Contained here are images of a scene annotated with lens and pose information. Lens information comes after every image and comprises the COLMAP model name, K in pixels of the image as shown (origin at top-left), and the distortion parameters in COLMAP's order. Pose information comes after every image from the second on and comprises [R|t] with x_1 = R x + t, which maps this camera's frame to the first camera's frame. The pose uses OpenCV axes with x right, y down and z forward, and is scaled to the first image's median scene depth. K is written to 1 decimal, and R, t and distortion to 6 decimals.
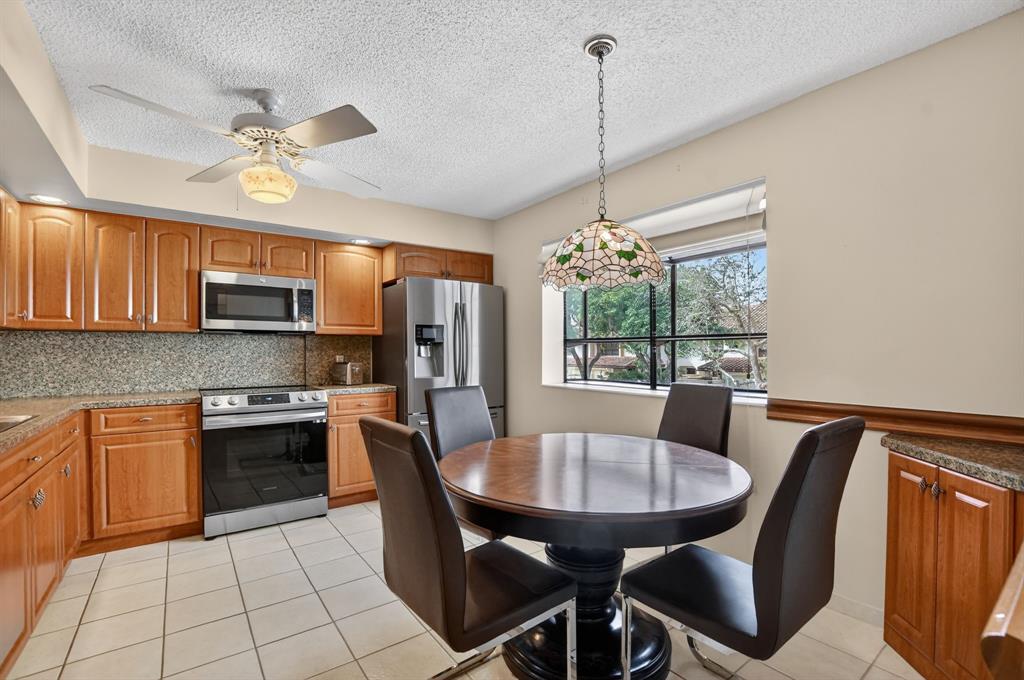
lens RADIAL K [[480.6, 0, 513.6], [0, 480.6, 346.2], [0, 0, 1]] dist [-0.001171, -0.000757]
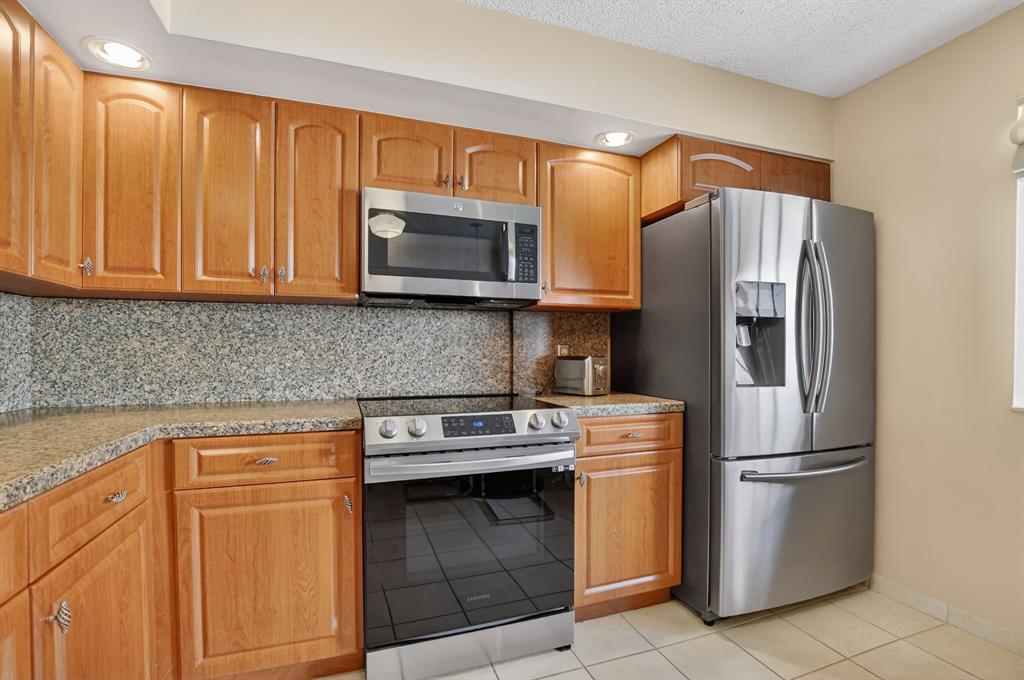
lens RADIAL K [[480.6, 0, 513.6], [0, 480.6, 346.2], [0, 0, 1]] dist [-0.001171, -0.000757]
pose [[0.965947, 0.001823, -0.258734, -0.342940], [-0.002011, 0.999998, -0.000465, 0.026950], [0.258733, 0.000970, 0.965948, 0.518064]]
